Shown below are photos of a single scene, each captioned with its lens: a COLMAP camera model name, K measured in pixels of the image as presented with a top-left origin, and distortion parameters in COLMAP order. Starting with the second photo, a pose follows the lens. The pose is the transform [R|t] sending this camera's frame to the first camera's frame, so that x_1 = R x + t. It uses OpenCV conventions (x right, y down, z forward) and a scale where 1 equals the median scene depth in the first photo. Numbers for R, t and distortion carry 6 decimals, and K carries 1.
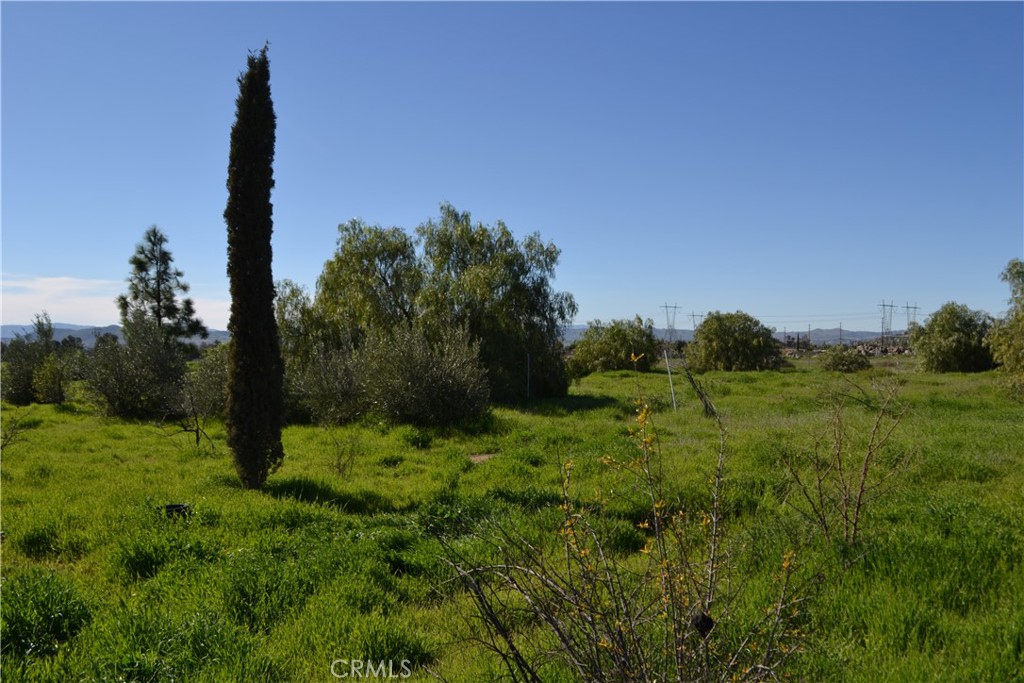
lens RADIAL K [[823.0, 0, 510.7], [0, 823.0, 348.3], [0, 0, 1]] dist [-0.087330, 0.020149]
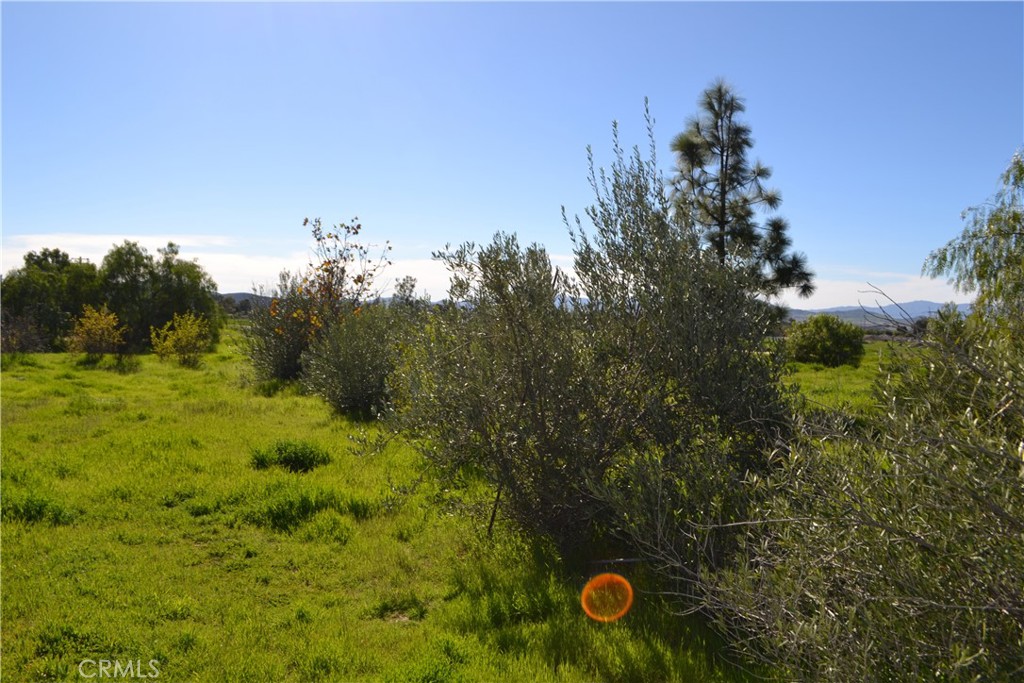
lens RADIAL K [[773.0, 0, 513.7], [0, 773.0, 342.7], [0, 0, 1]] dist [-0.006249, -0.001530]
pose [[0.773449, 0.053987, -0.631556, -0.214248], [-0.036807, 0.998510, 0.040279, 0.005035], [0.632789, -0.007908, 0.774284, 0.515676]]
